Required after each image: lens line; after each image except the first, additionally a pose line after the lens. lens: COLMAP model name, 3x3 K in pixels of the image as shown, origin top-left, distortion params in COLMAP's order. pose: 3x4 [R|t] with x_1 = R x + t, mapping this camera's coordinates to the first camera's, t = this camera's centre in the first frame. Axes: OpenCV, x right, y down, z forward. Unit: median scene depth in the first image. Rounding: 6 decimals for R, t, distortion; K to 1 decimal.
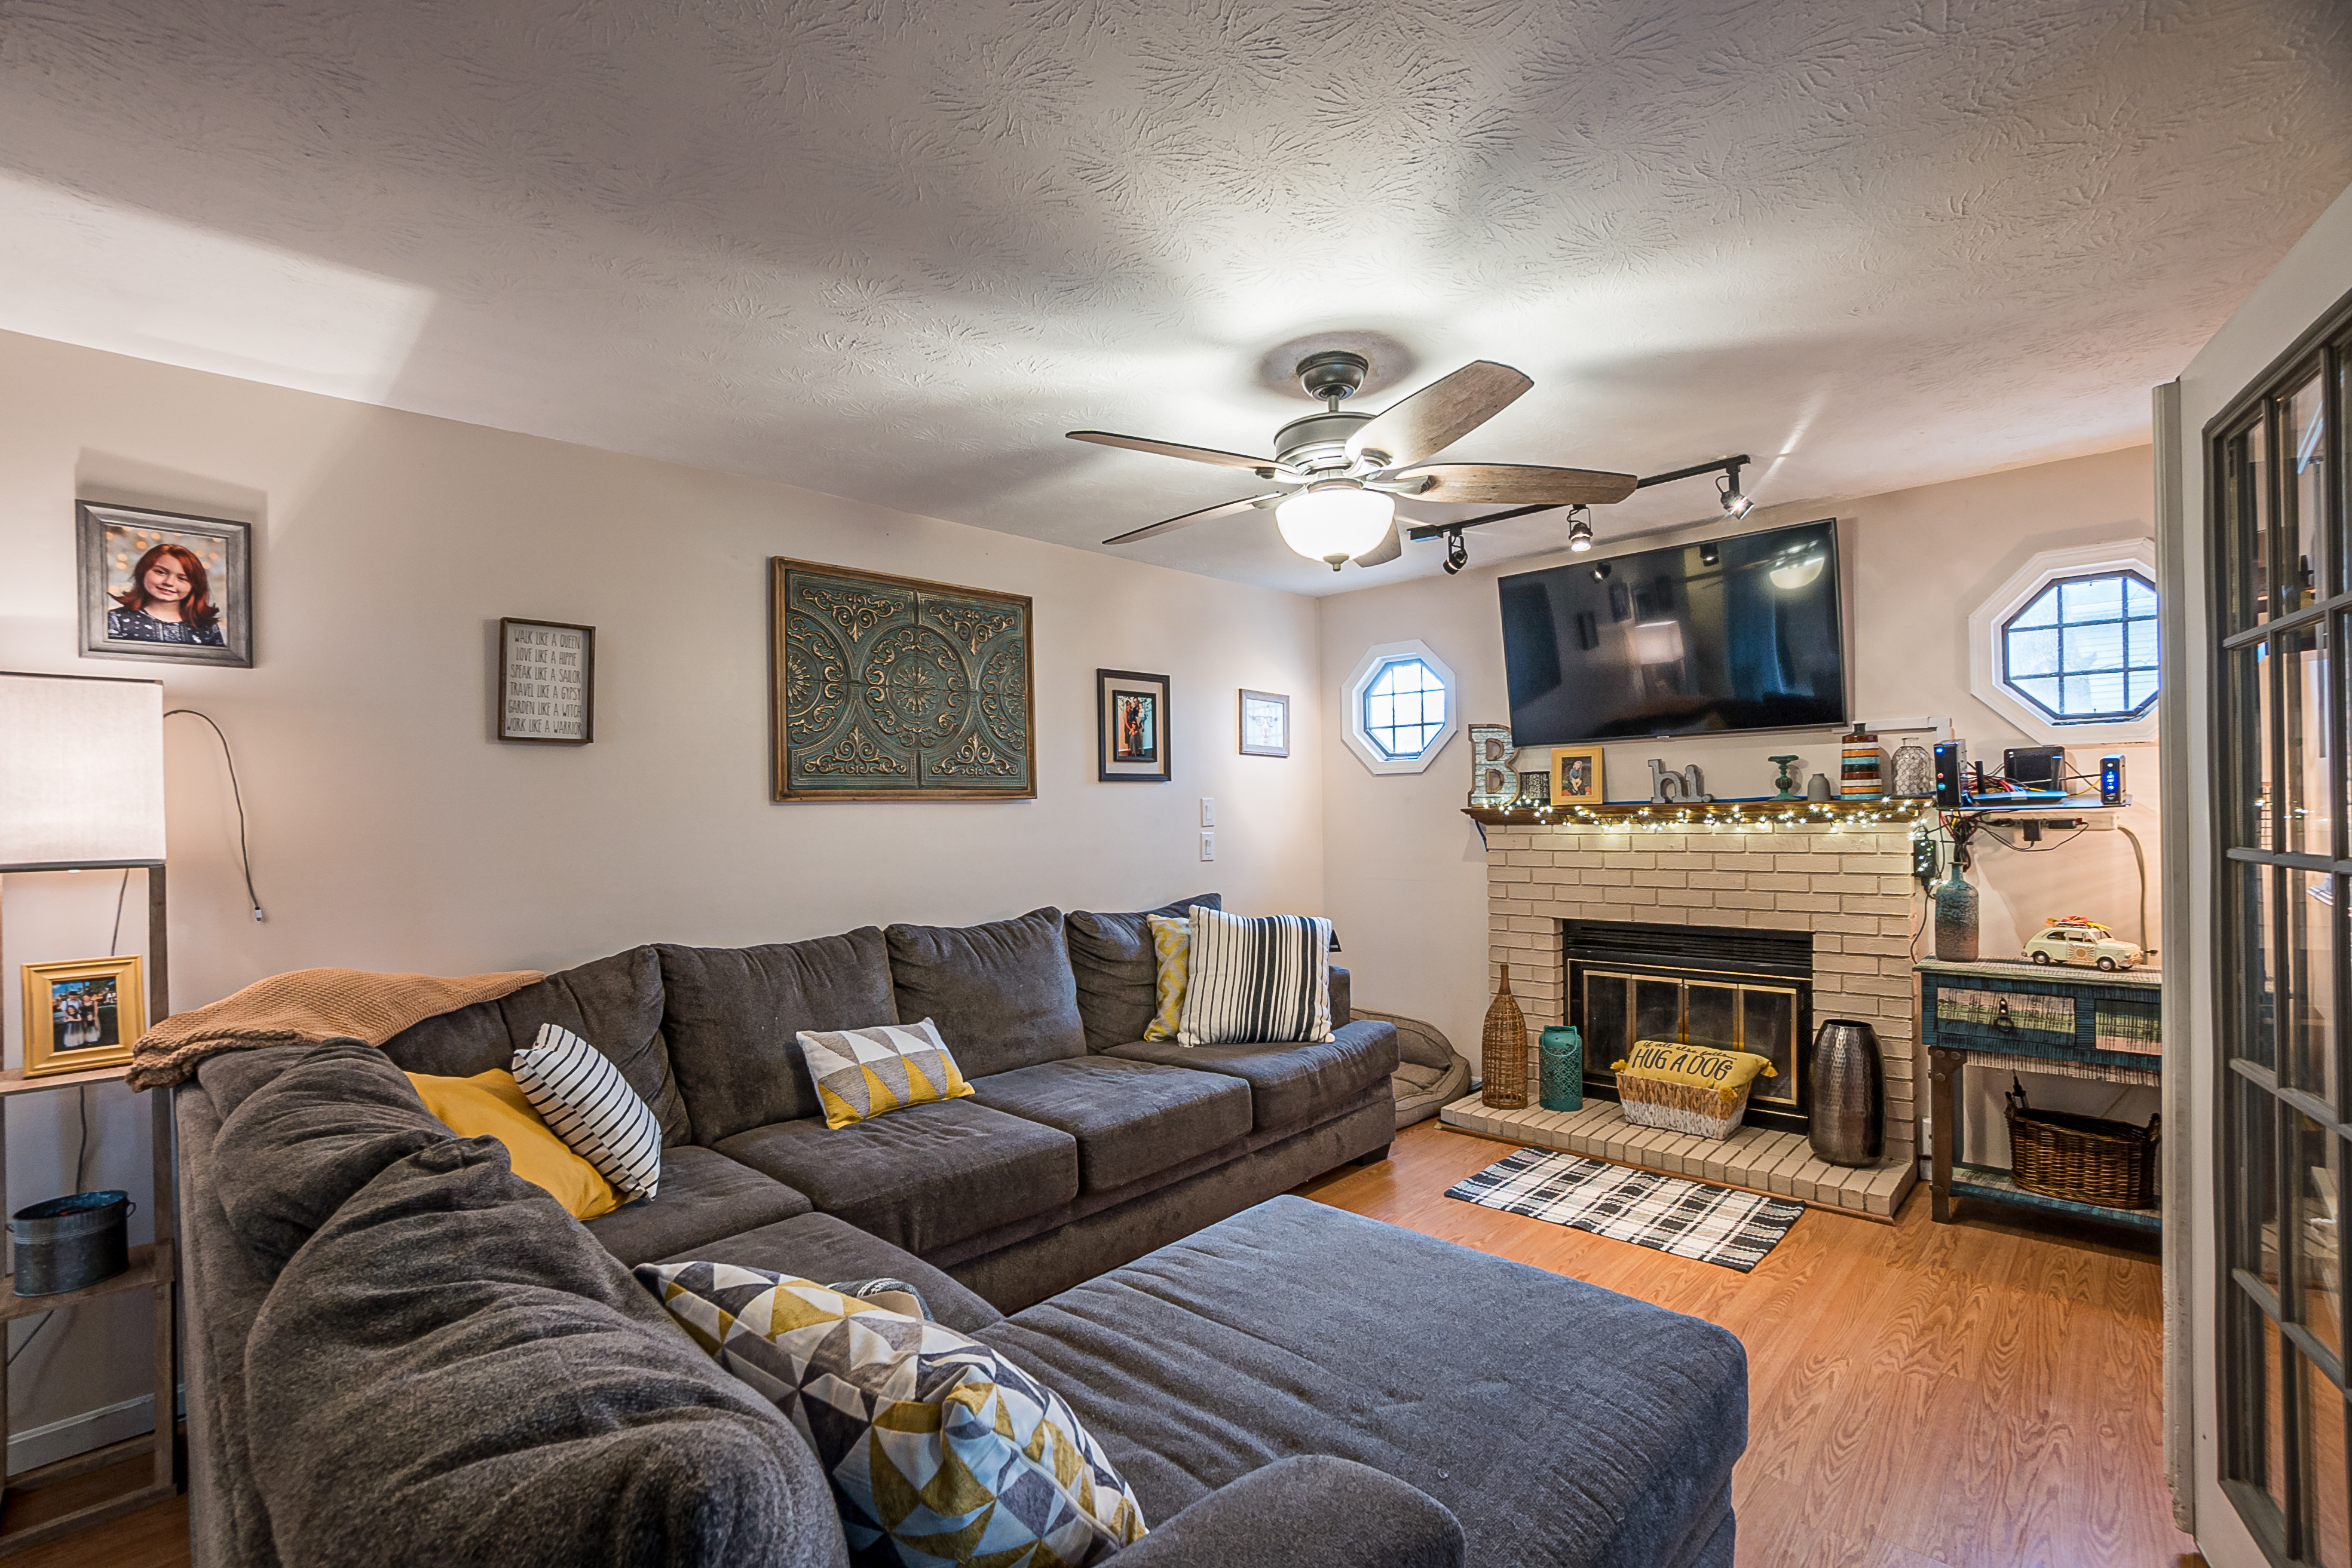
lens RADIAL K [[1027.1, 0, 1166.2], [0, 1027.1, 805.9], [0, 0, 1]] dist [-0.064203, 0.019783]
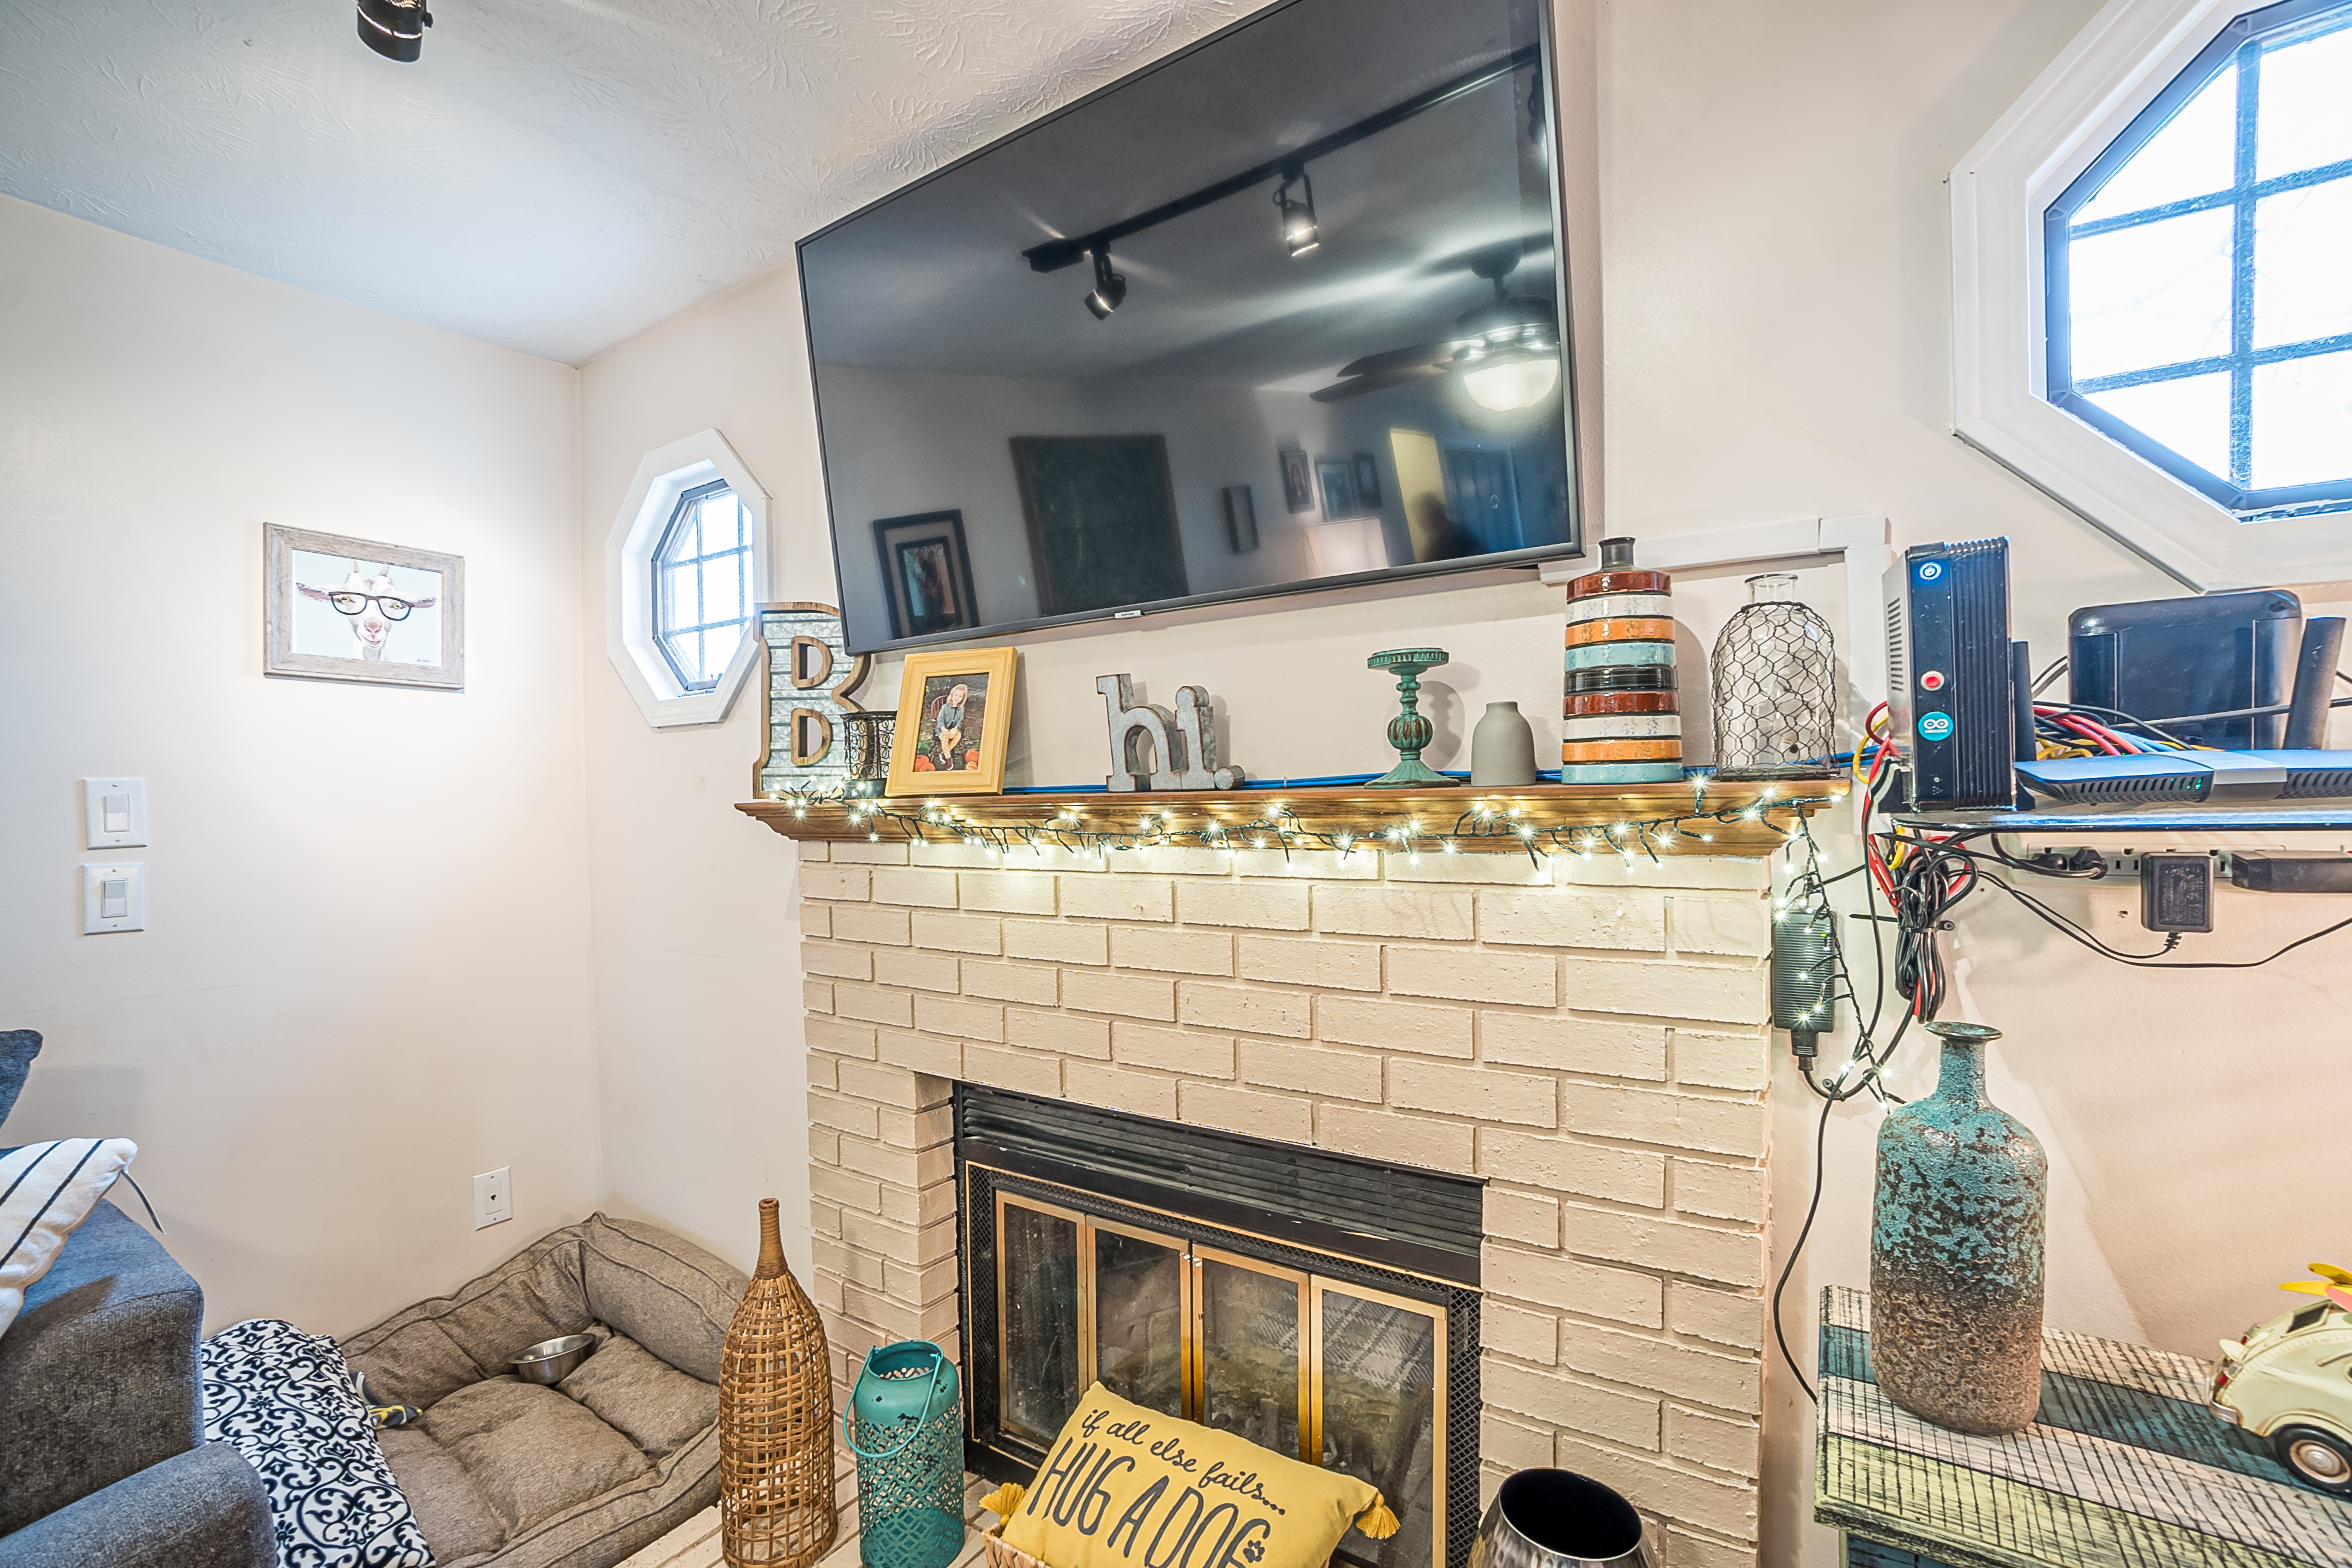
lens RADIAL K [[1027.1, 0, 1166.2], [0, 1027.1, 805.9], [0, 0, 1]] dist [-0.064203, 0.019783]
pose [[0.980748, -0.004982, 0.195213, 0.475221], [0.001244, 0.999814, 0.019264, -0.004801], [-0.195273, -0.018650, 0.980572, 0.689946]]
